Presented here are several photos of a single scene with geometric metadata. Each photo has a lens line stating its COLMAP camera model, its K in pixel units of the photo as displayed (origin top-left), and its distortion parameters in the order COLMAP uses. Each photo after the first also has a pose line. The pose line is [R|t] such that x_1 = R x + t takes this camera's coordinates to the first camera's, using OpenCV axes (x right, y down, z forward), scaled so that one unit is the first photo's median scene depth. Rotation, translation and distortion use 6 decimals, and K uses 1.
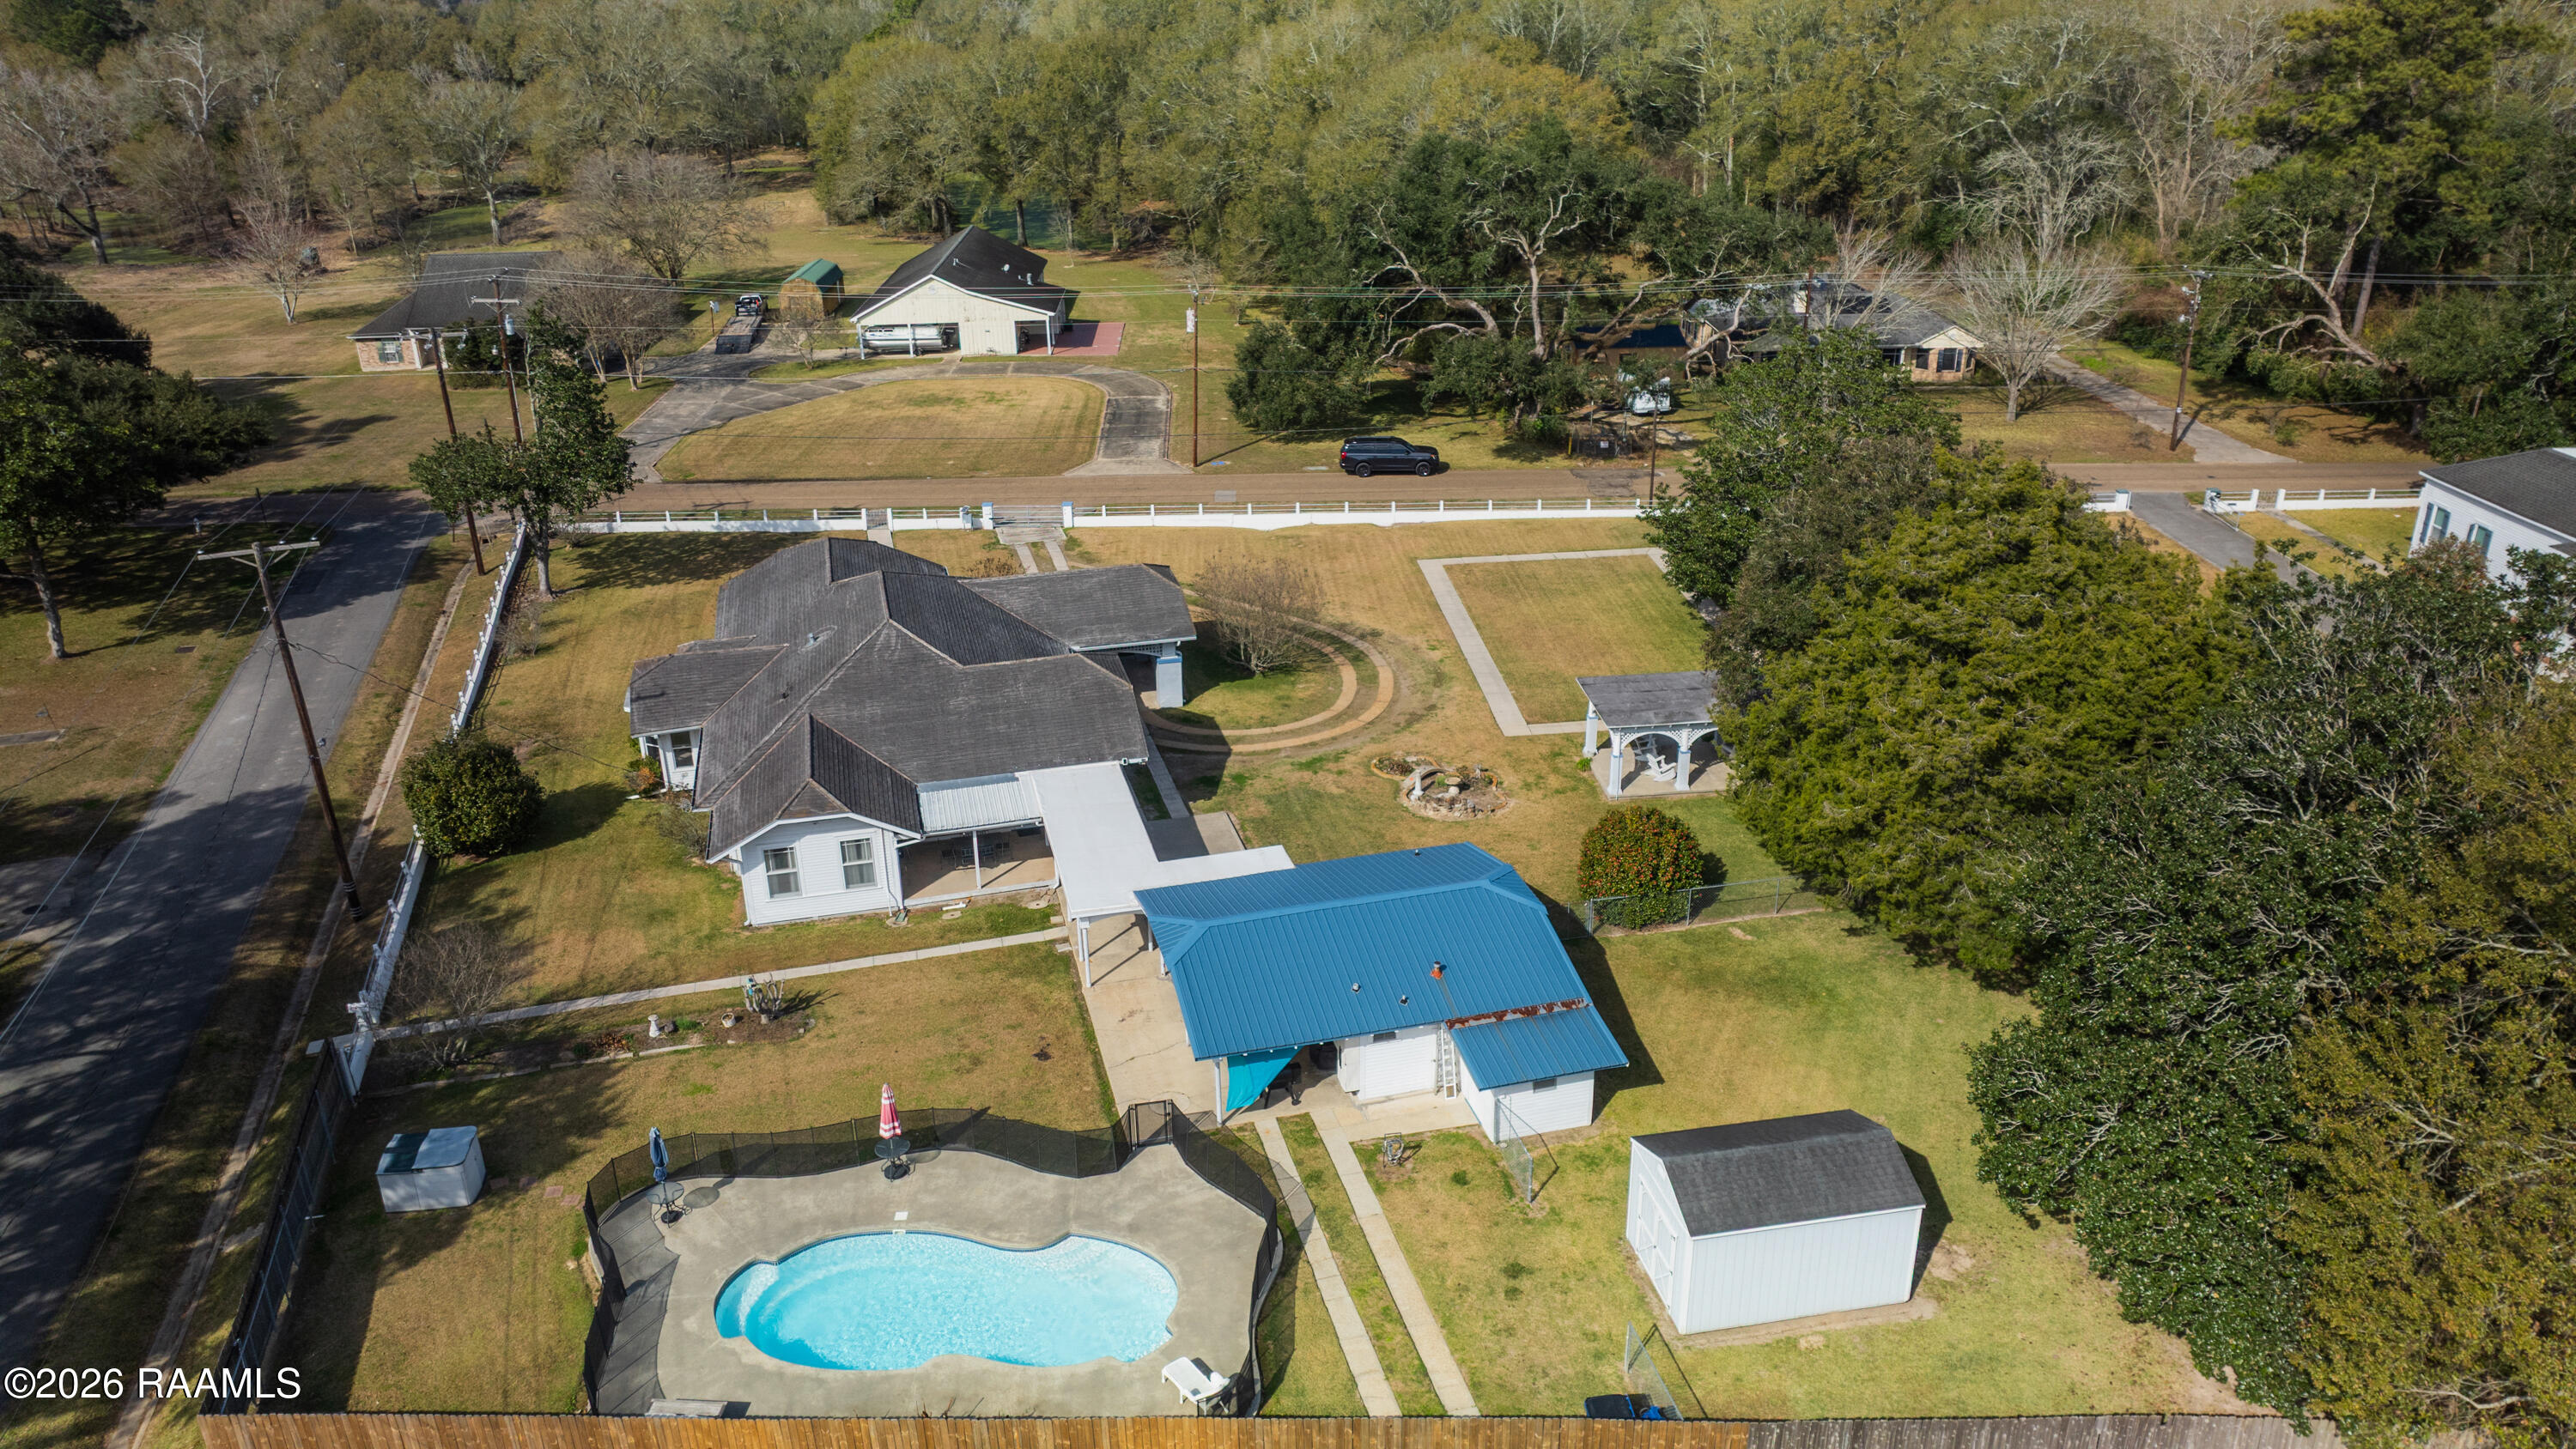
lens RADIAL K [[1830.7, 0, 1288.0], [0, 1830.7, 724.5], [0, 0, 1]] dist [-0.014646, -0.000865]
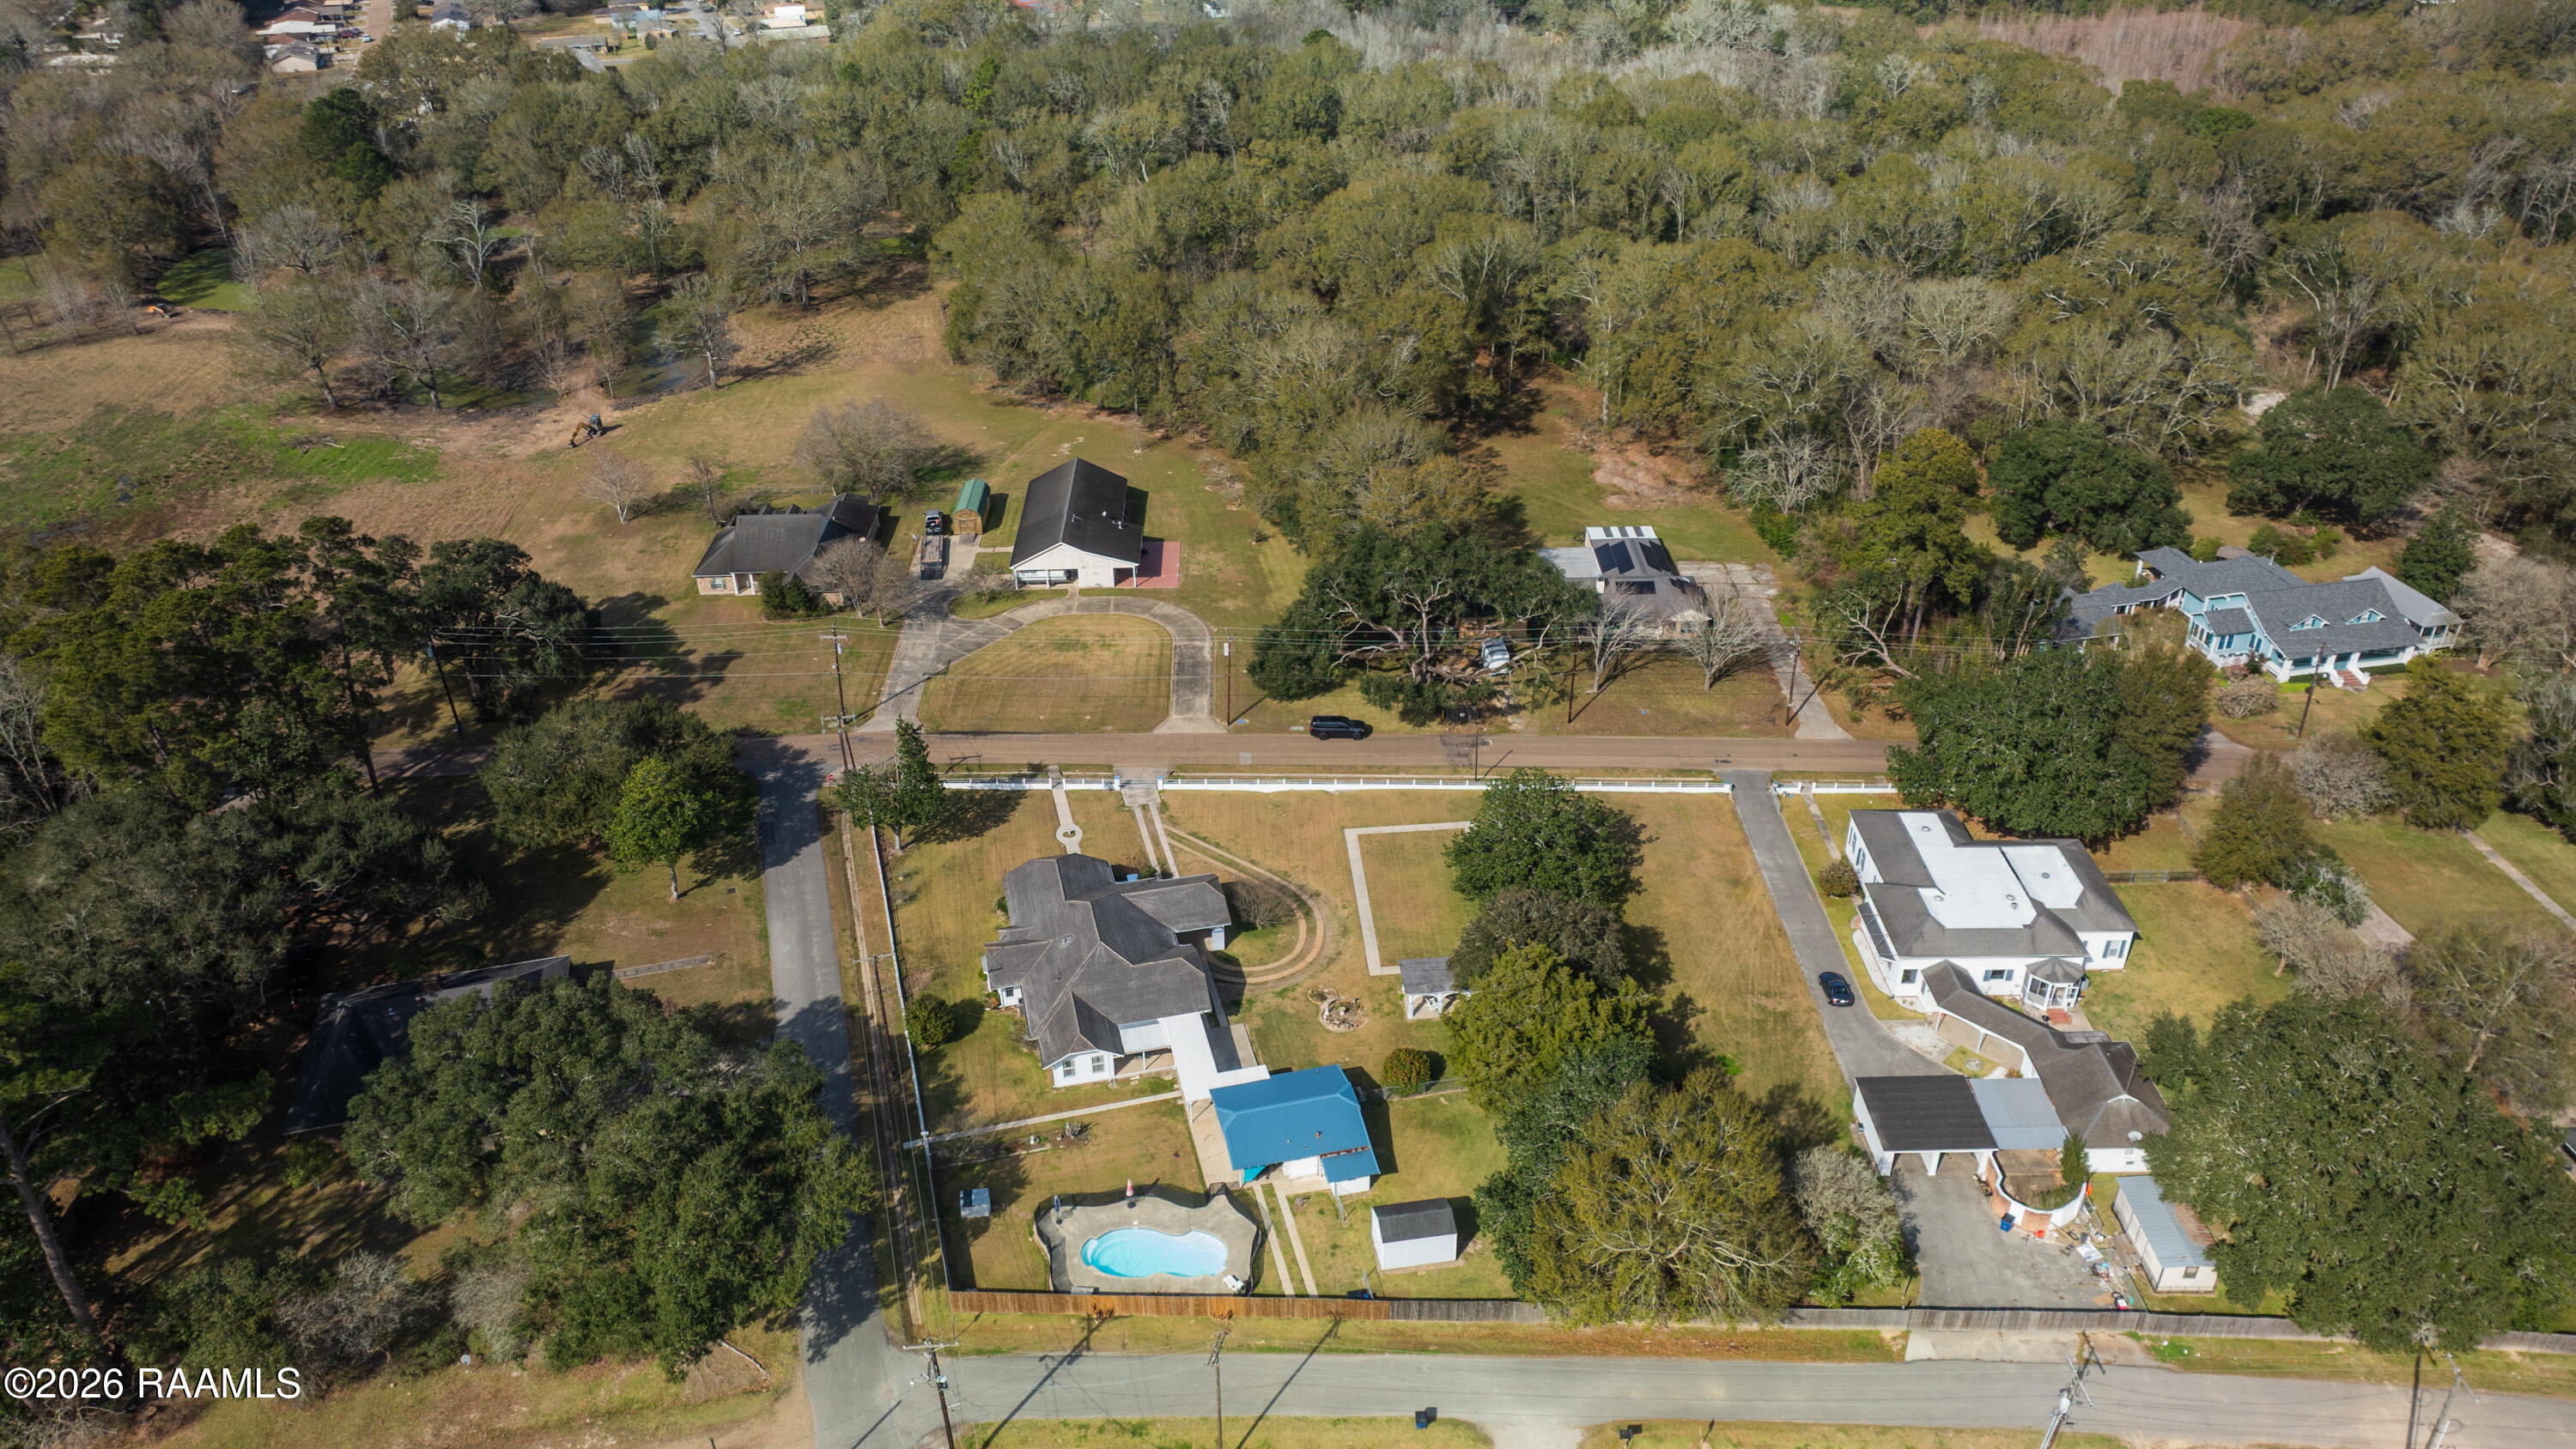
lens RADIAL K [[1838.6, 0, 1288.0], [0, 1838.6, 724.5], [0, 0, 1]] dist [-0.004161, 0.005235]
pose [[0.999888, 0.011112, -0.010073, 0.046274], [-0.009732, 0.991734, 0.127944, -0.699836], [0.011412, -0.127832, 0.991730, -1.420232]]
